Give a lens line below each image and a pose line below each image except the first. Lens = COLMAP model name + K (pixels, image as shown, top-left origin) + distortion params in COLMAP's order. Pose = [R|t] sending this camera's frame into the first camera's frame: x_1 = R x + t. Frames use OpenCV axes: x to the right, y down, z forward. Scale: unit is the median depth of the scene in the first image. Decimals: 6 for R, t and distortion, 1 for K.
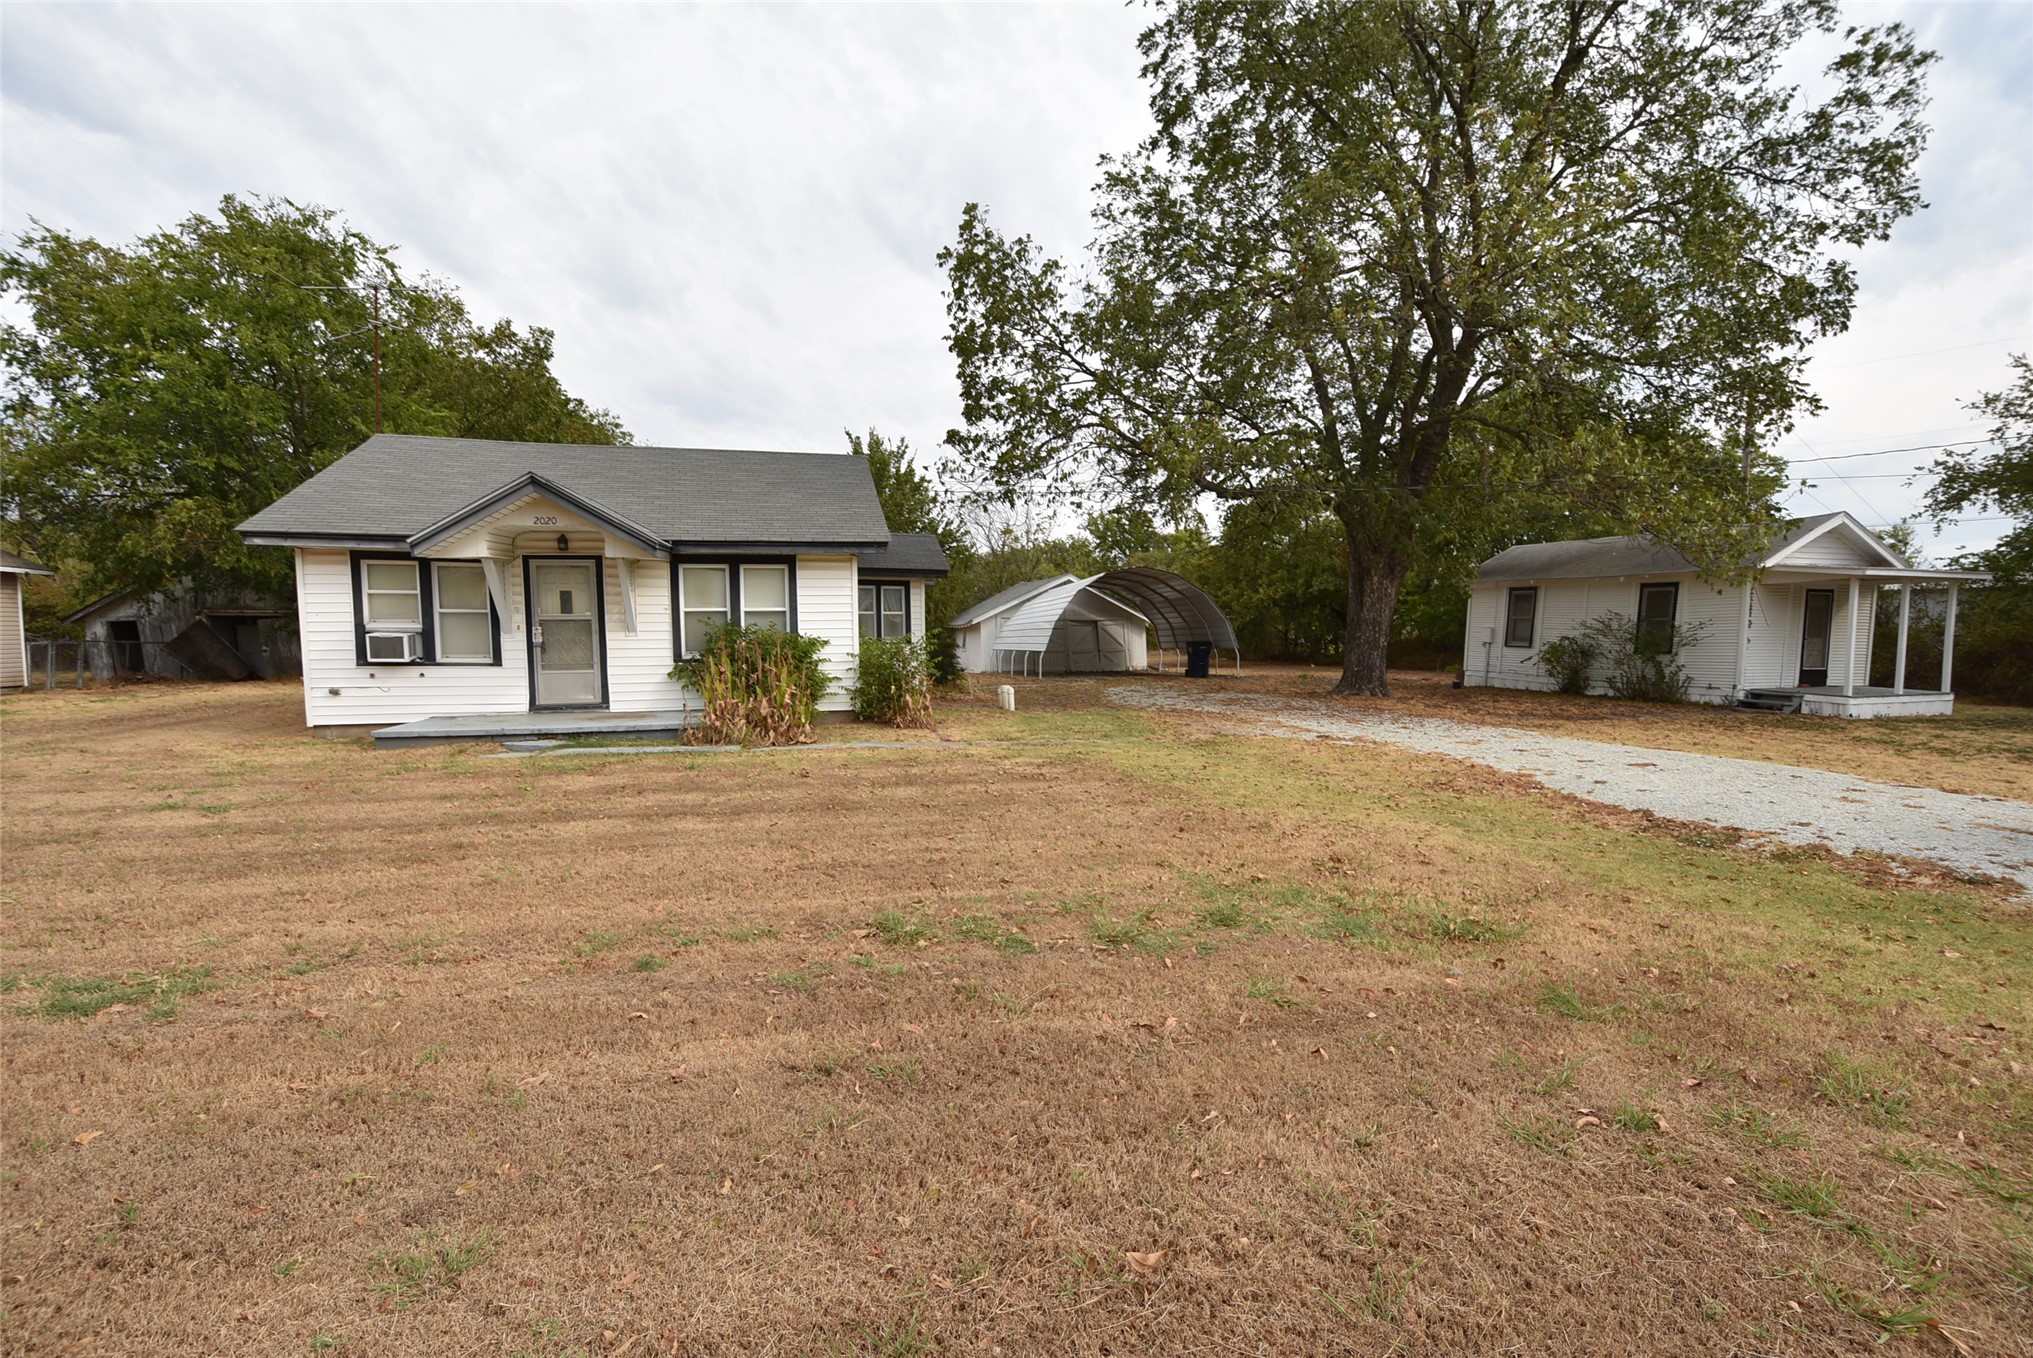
lens RADIAL K [[893.8, 0, 1017.1], [0, 893.8, 688.0], [0, 0, 1]] dist [-0.023024, -0.002235]
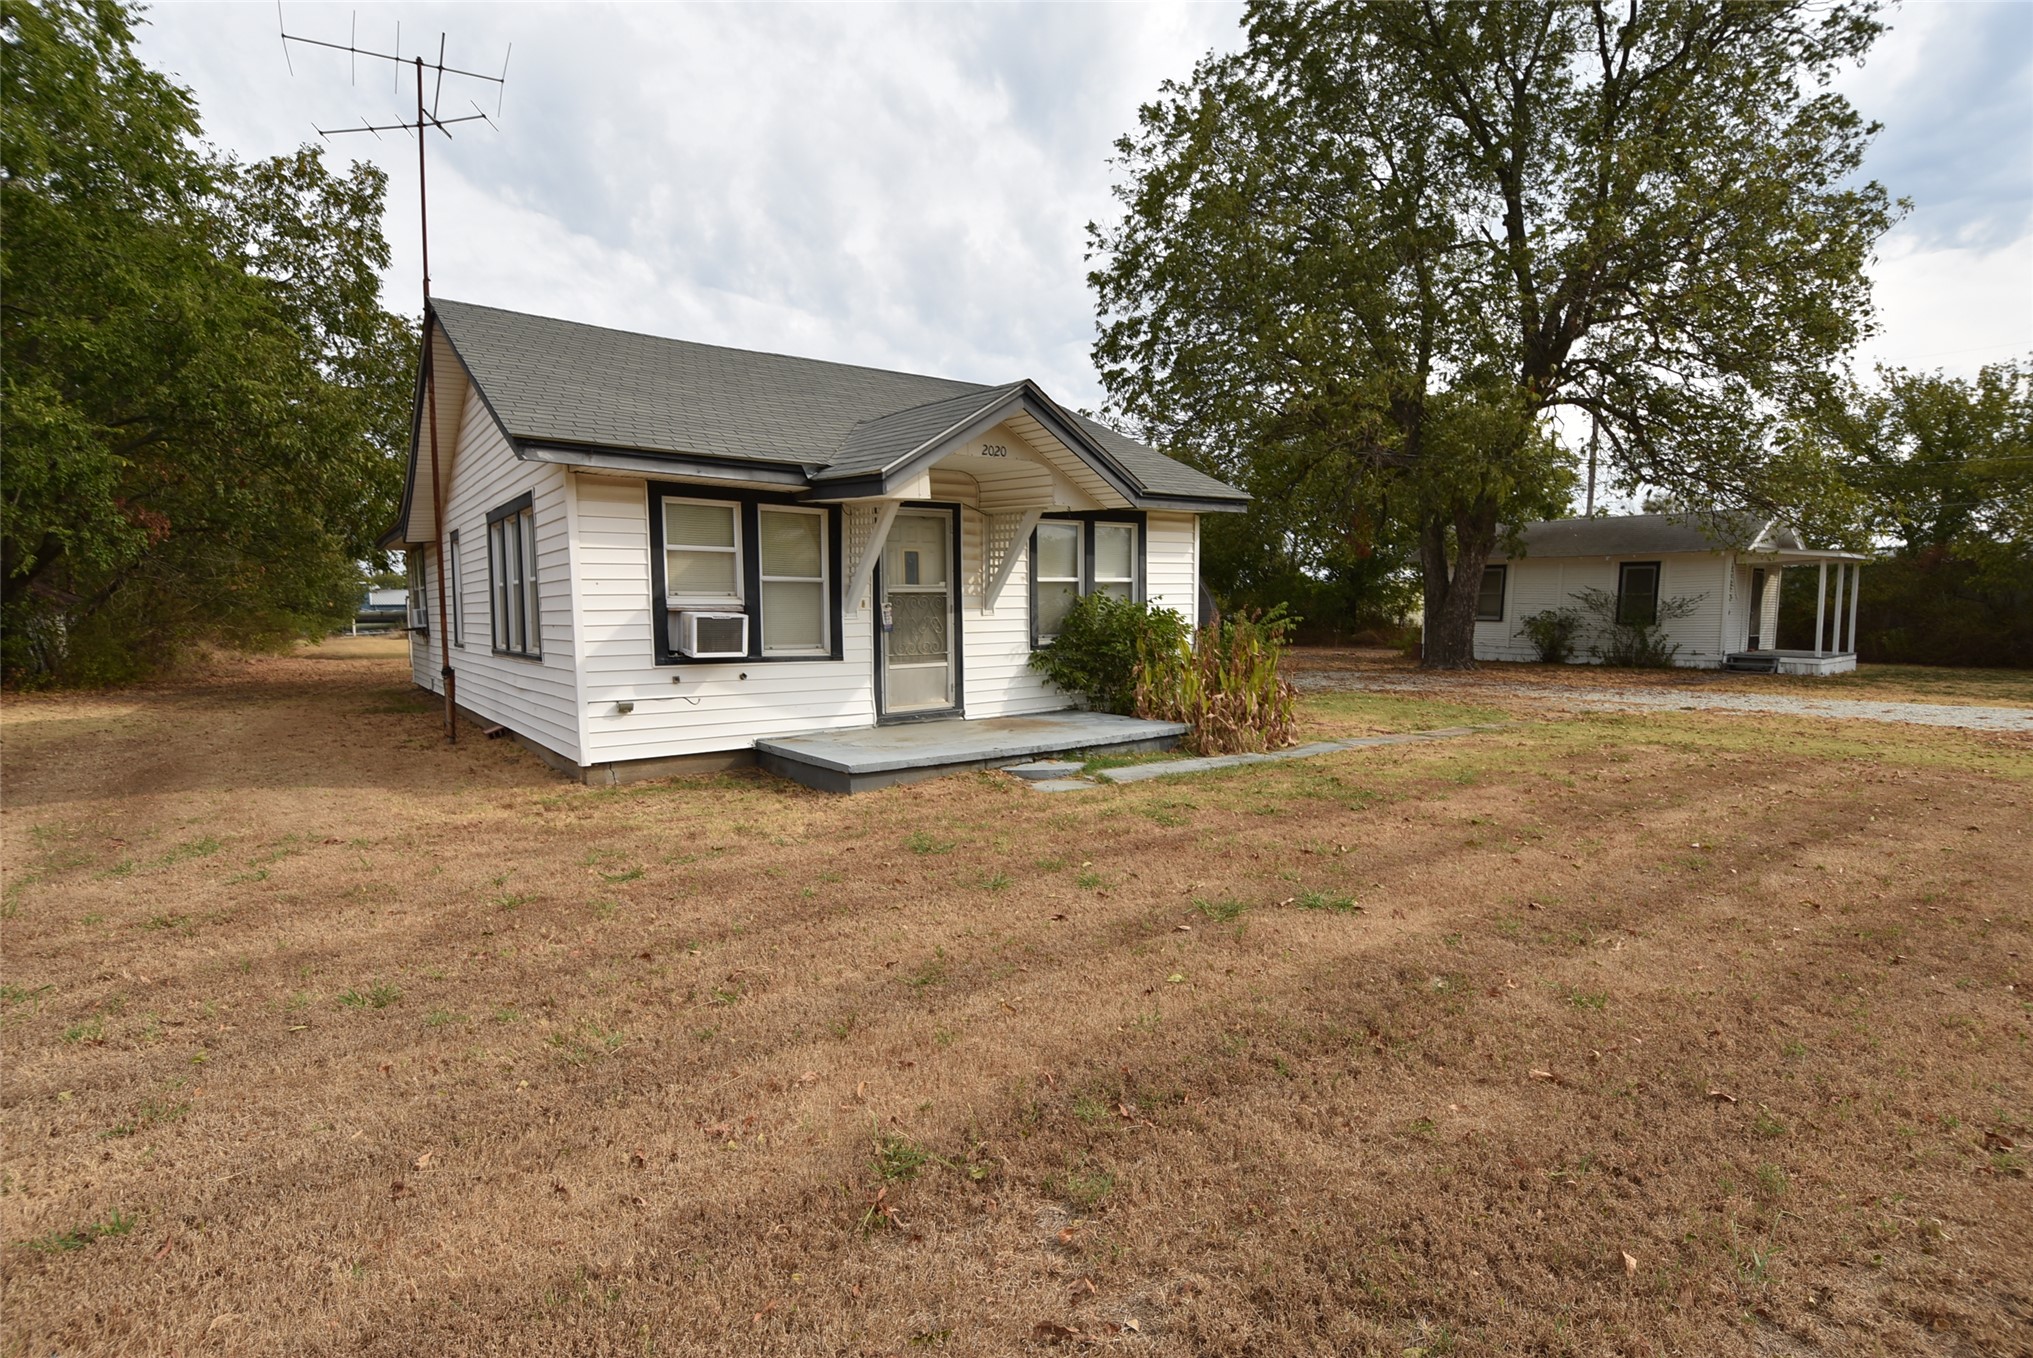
lens RADIAL K [[980.6, 0, 1014.6], [0, 980.6, 678.8], [0, 0, 1]] dist [-0.018511, 0.000652]
pose [[0.925566, -0.033256, 0.377122, -0.710044], [0.031400, 0.999446, 0.011071, -0.013897], [-0.377281, 0.001595, 0.926097, 0.237390]]
